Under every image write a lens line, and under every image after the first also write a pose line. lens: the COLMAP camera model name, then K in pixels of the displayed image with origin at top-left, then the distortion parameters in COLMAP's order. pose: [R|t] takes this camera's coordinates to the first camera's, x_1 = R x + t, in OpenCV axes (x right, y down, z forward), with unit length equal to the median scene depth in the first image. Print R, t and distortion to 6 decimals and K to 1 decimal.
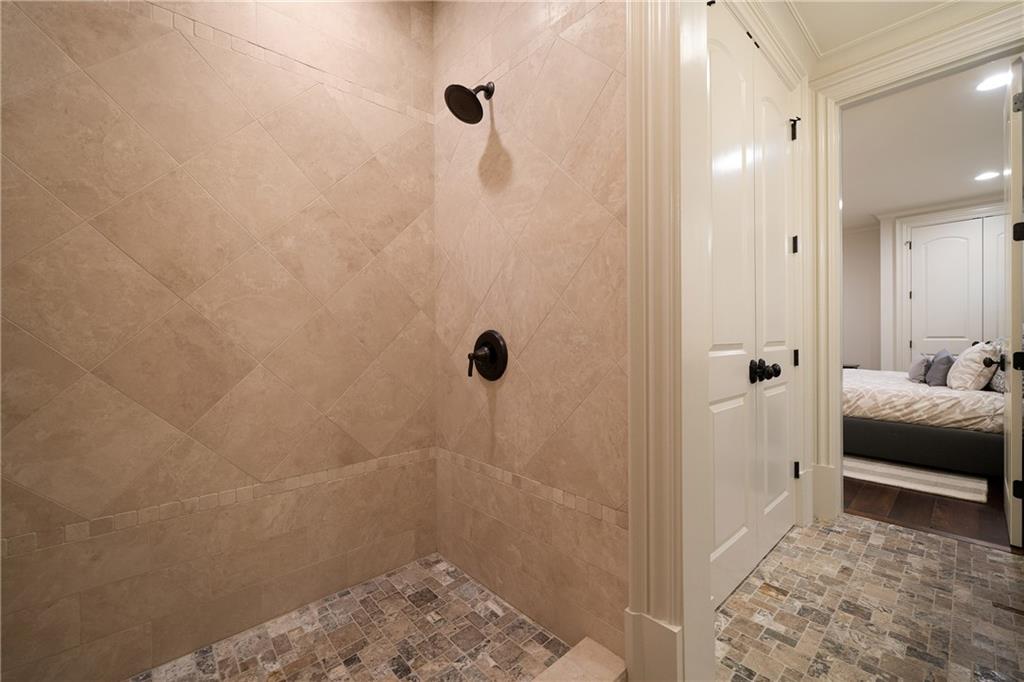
lens RADIAL K [[420.9, 0, 502.4], [0, 420.9, 335.4], [0, 0, 1]] dist [-0.000401, -0.000132]
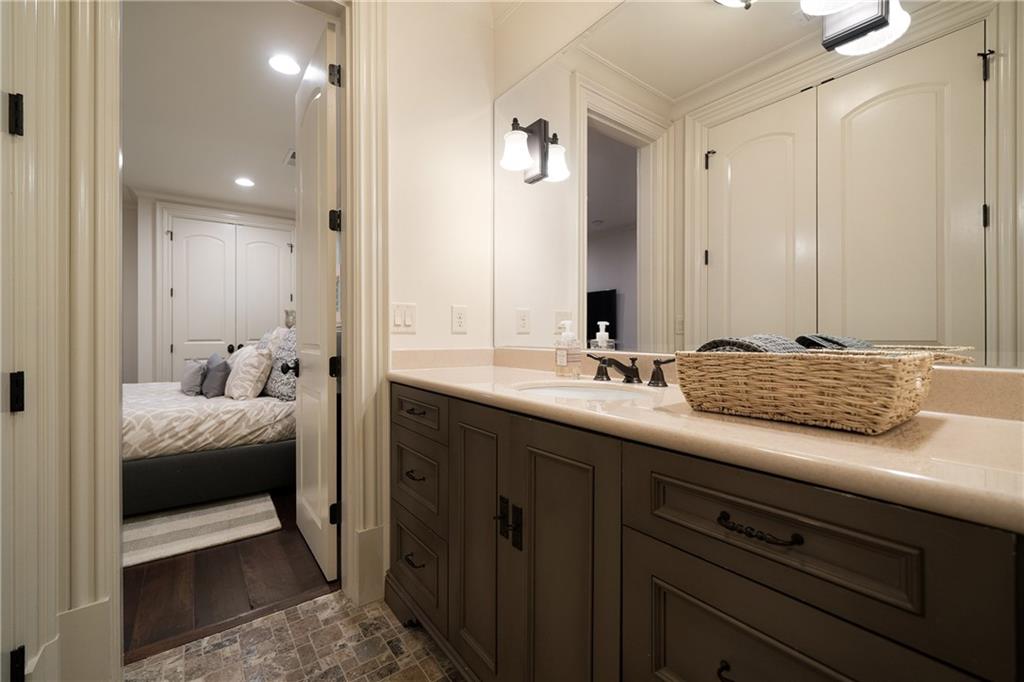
lens RADIAL K [[420.9, 0, 502.4], [0, 420.9, 335.4], [0, 0, 1]] dist [-0.000401, -0.000132]
pose [[0.089430, 0.007345, 0.995966, 0.249290], [0.002494, 0.999968, -0.007598, 0.002135], [-0.995990, 0.003163, 0.089409, 0.370160]]
